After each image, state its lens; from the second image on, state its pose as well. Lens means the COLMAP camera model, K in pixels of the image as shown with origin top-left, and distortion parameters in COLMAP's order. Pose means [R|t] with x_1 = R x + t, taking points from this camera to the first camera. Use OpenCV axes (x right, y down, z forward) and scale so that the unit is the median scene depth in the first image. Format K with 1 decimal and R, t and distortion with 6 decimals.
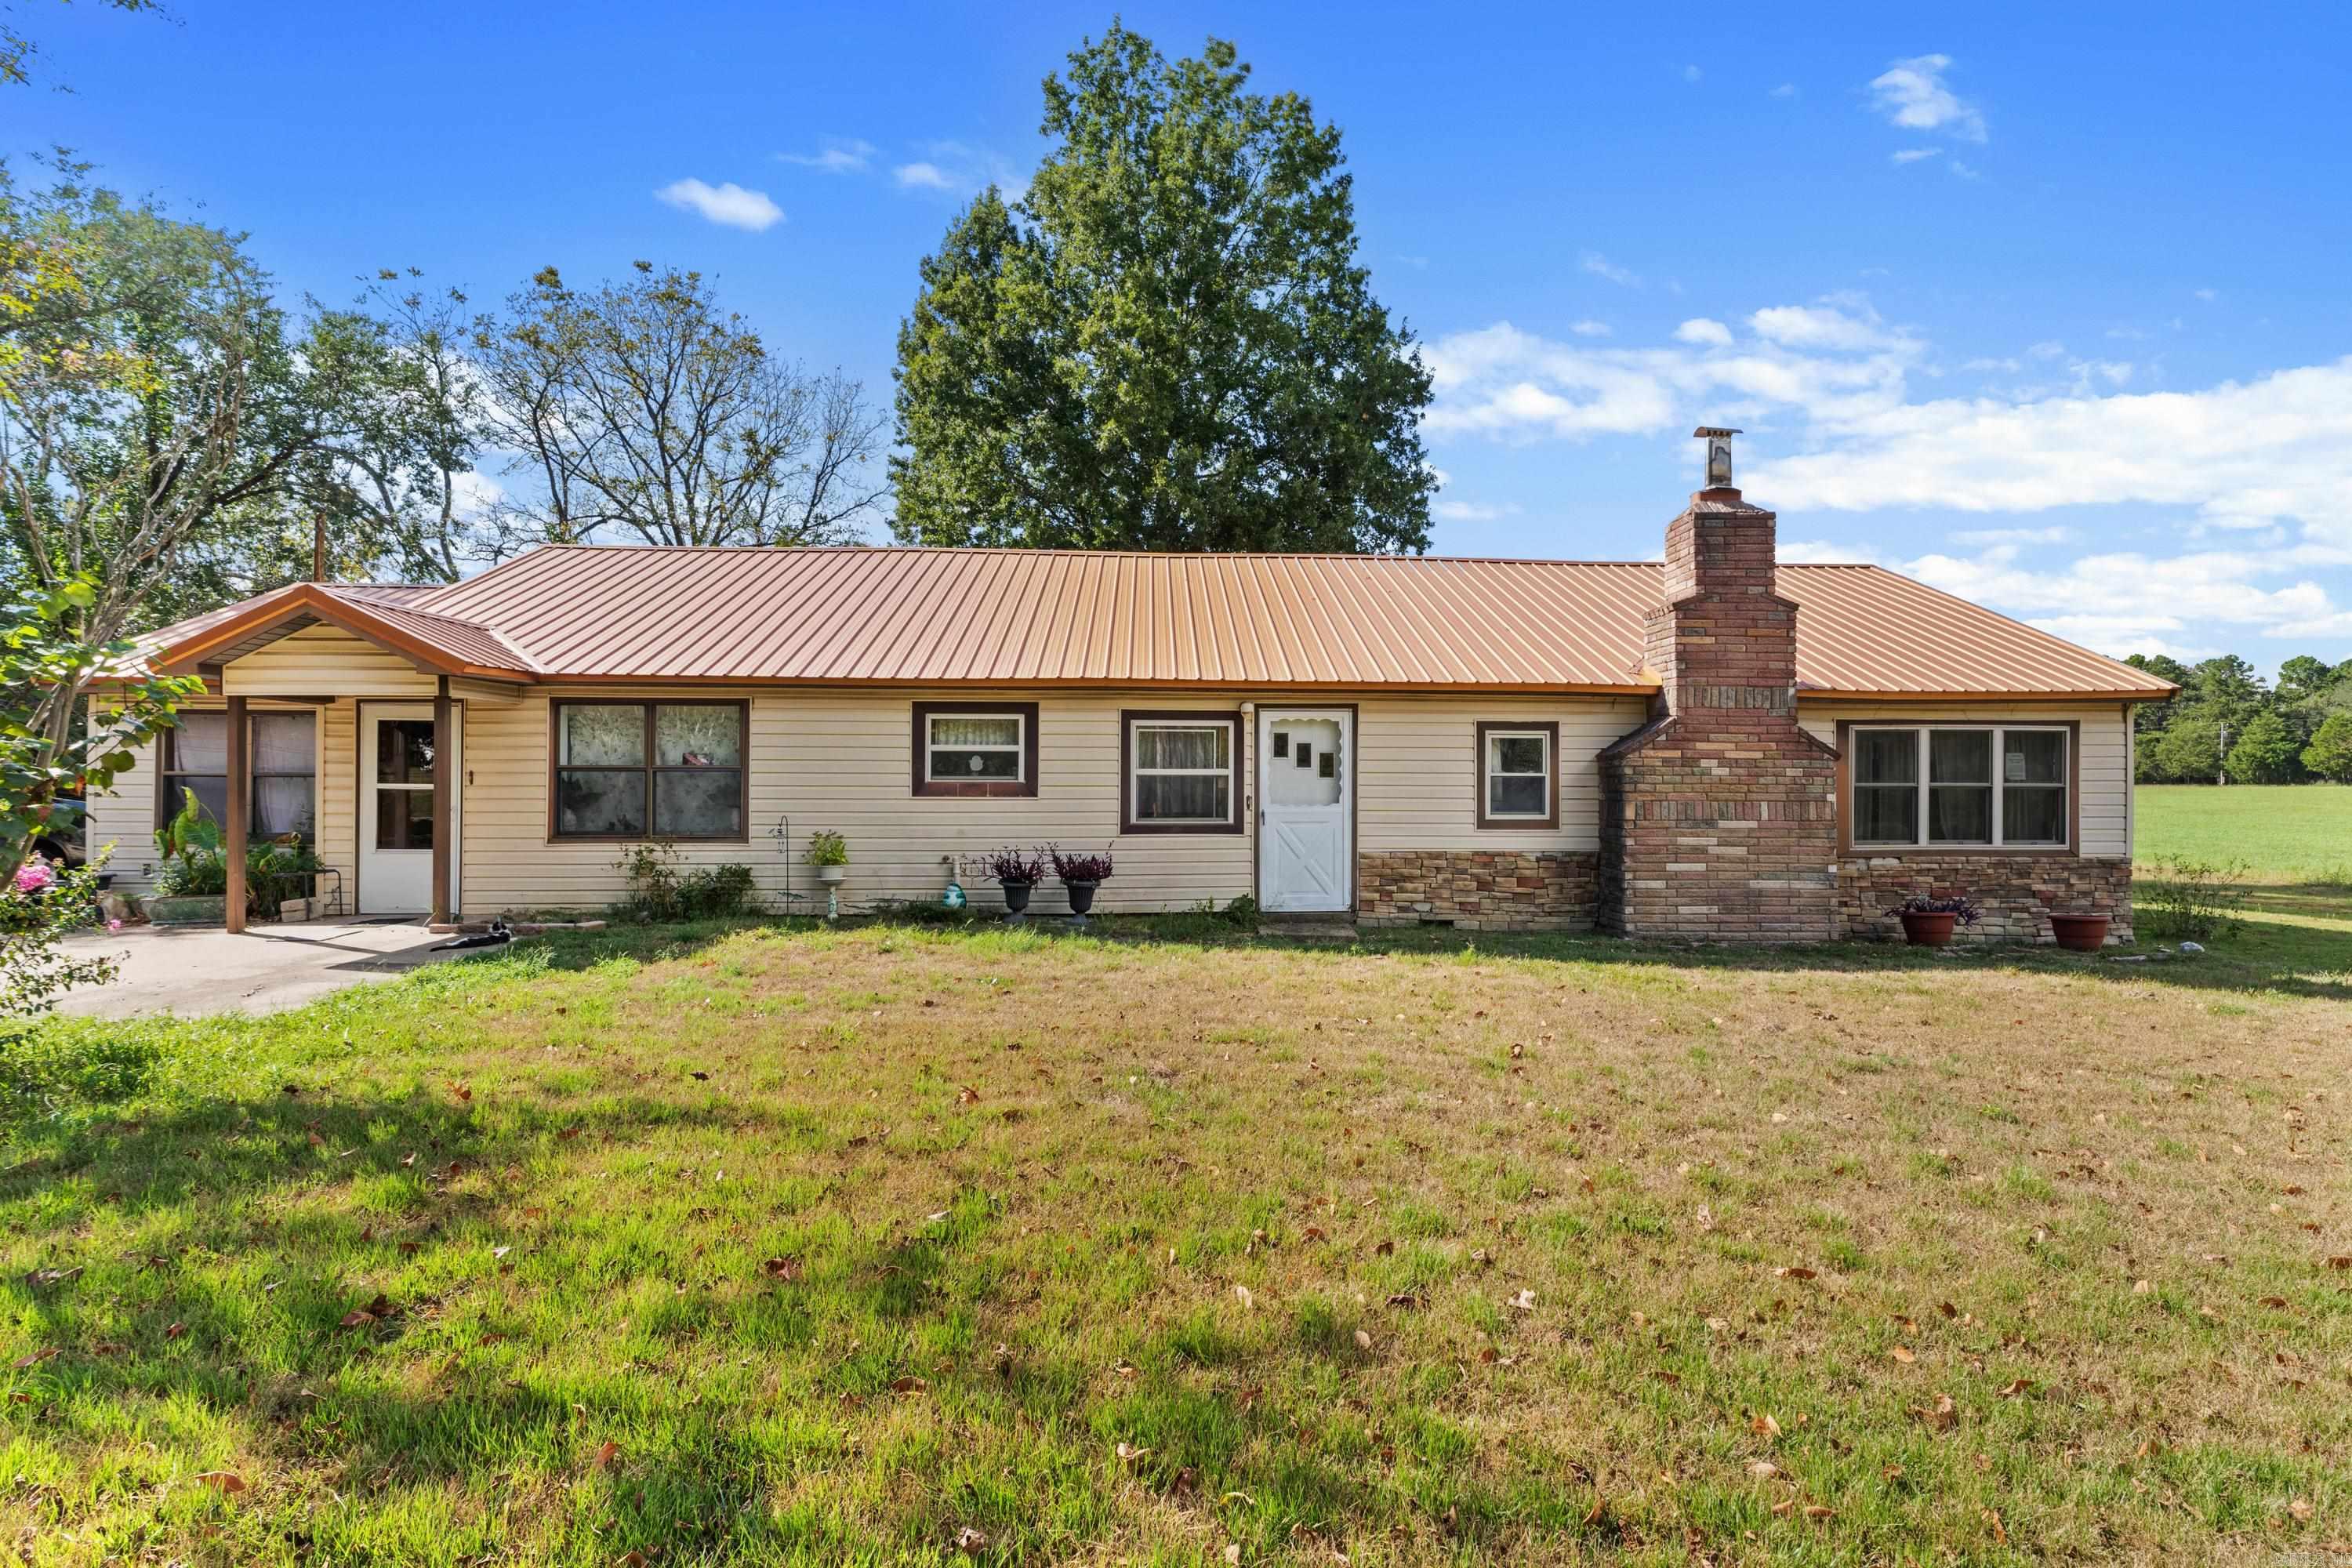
lens RADIAL K [[1160.3, 0, 1176.6], [0, 1160.3, 775.6], [0, 0, 1]] dist [-0.004767, -0.000793]
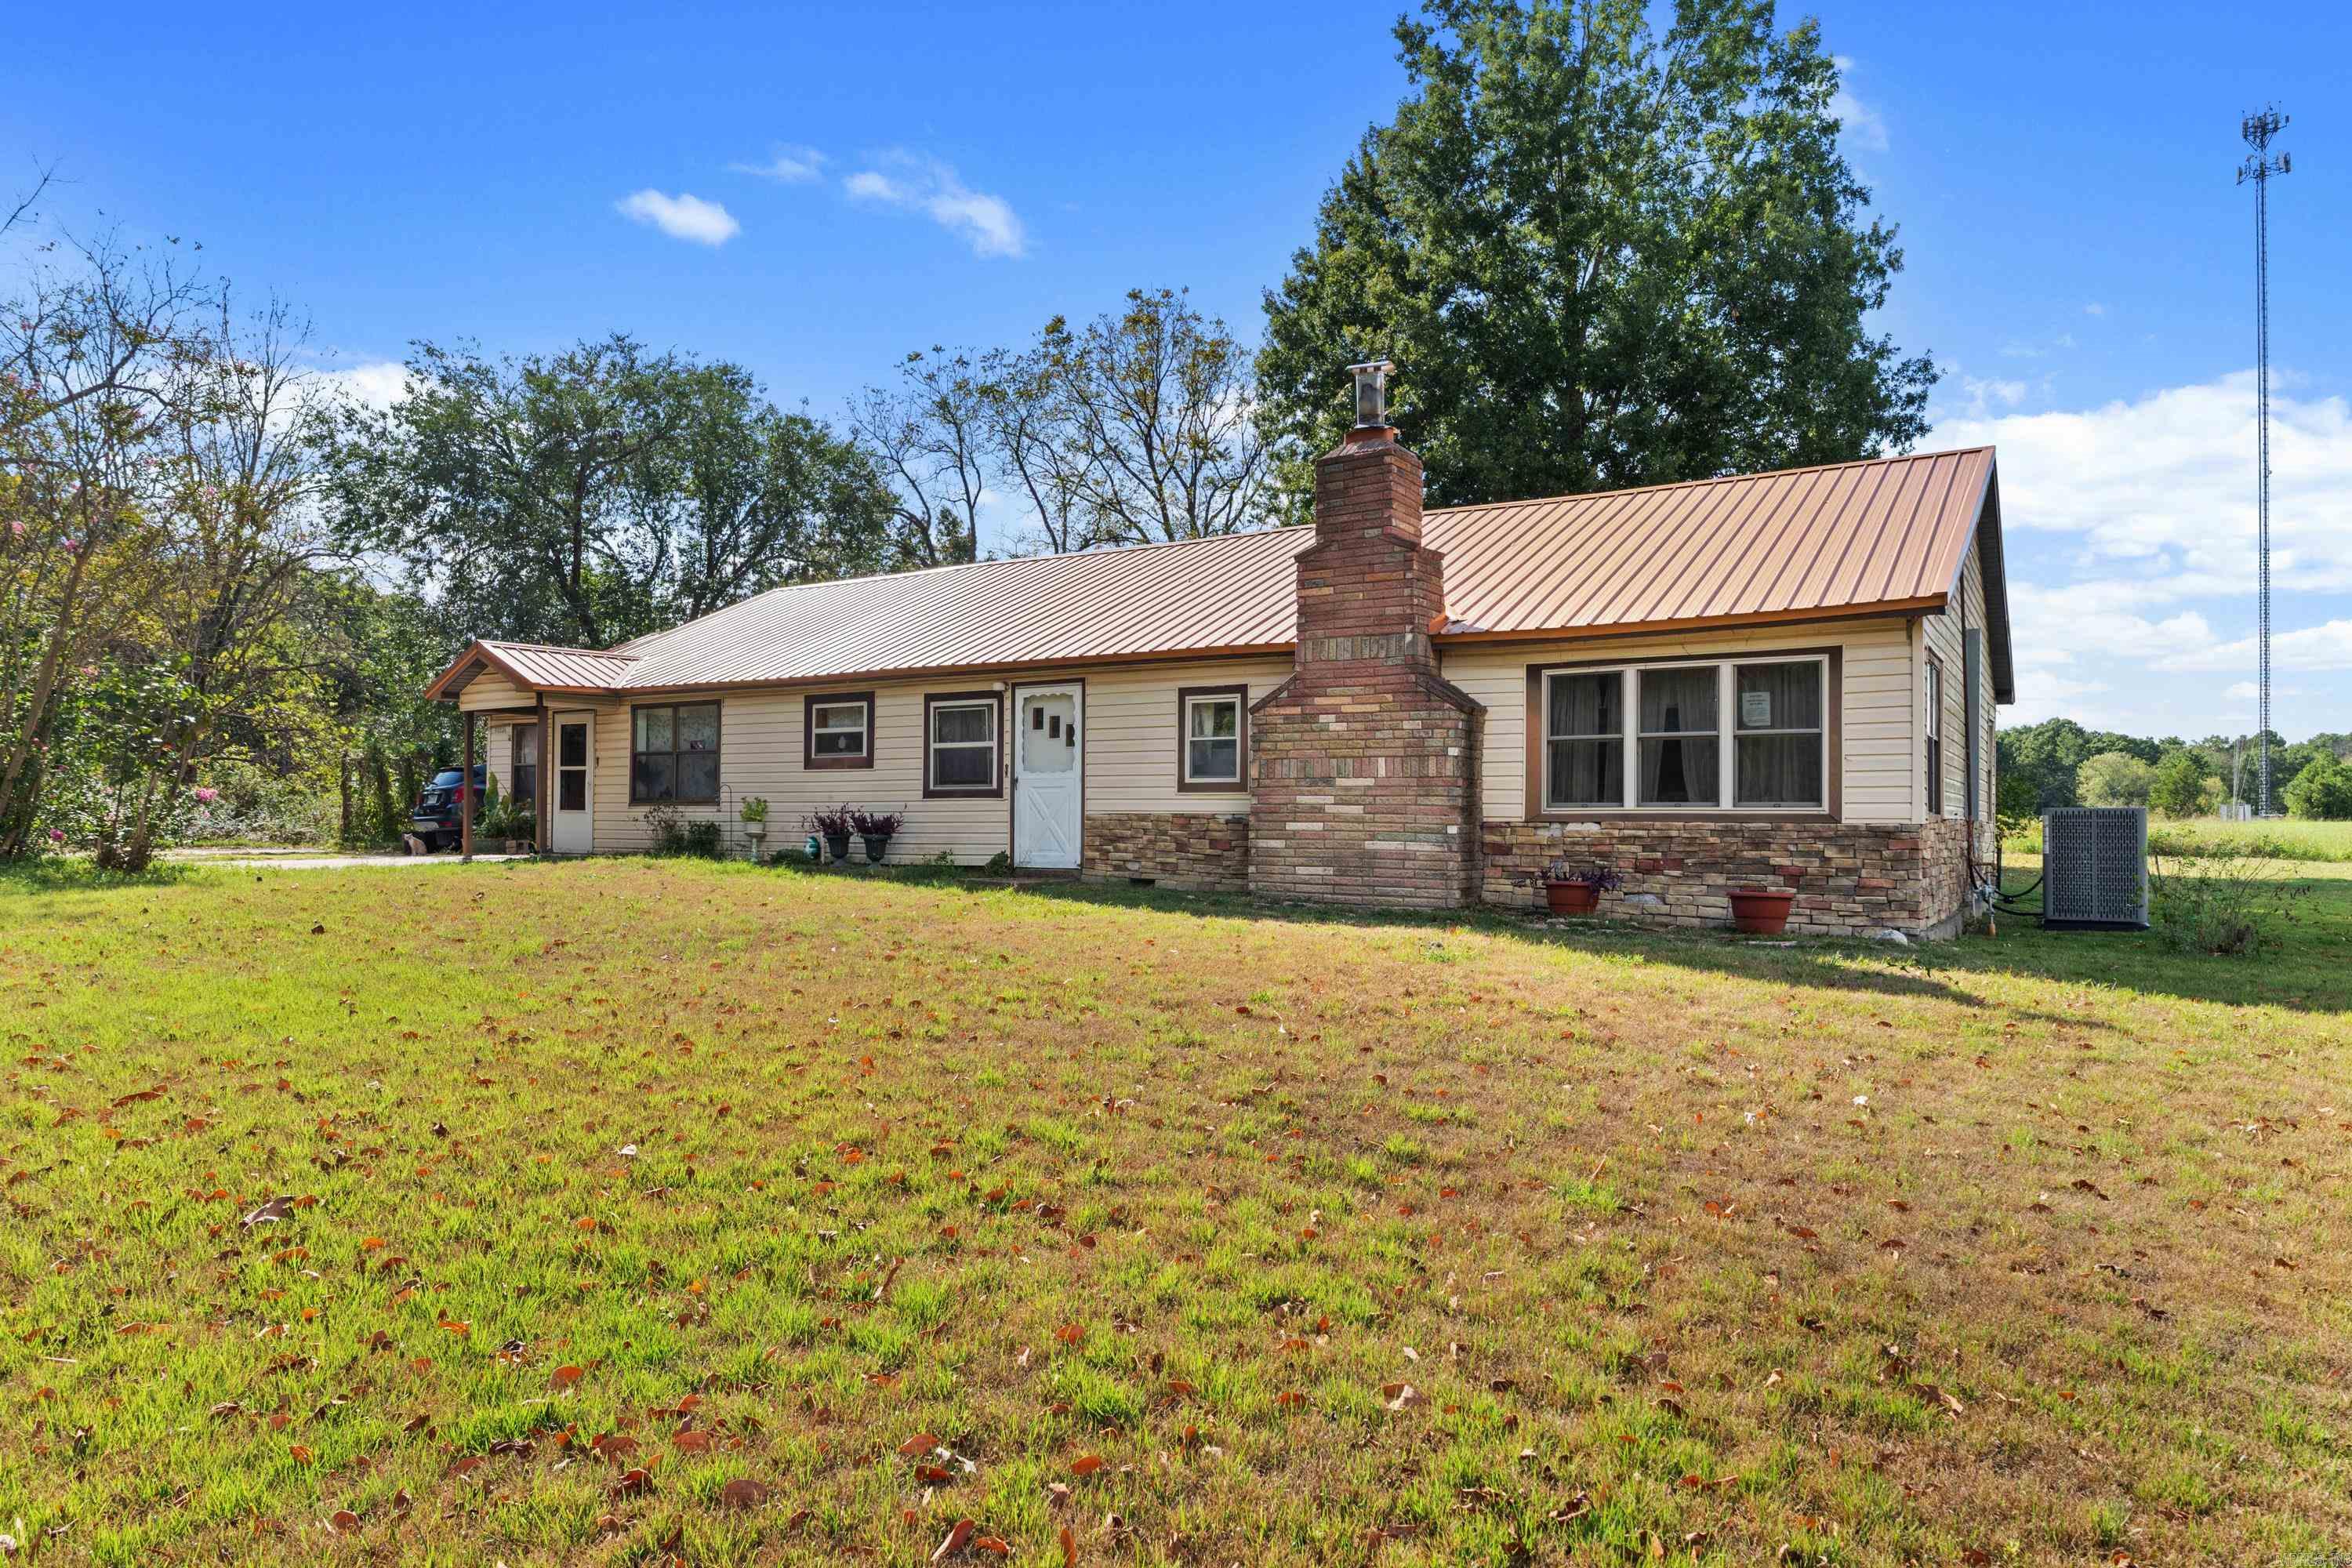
lens RADIAL K [[1408.8, 0, 1176.1], [0, 1408.8, 799.4], [0, 0, 1]] dist [0.010175, 0.000313]
pose [[0.810824, -0.005878, -0.585261, 1.001951], [0.005579, 0.999982, -0.002313, 0.056109], [0.585264, -0.001390, 0.810842, -0.018871]]
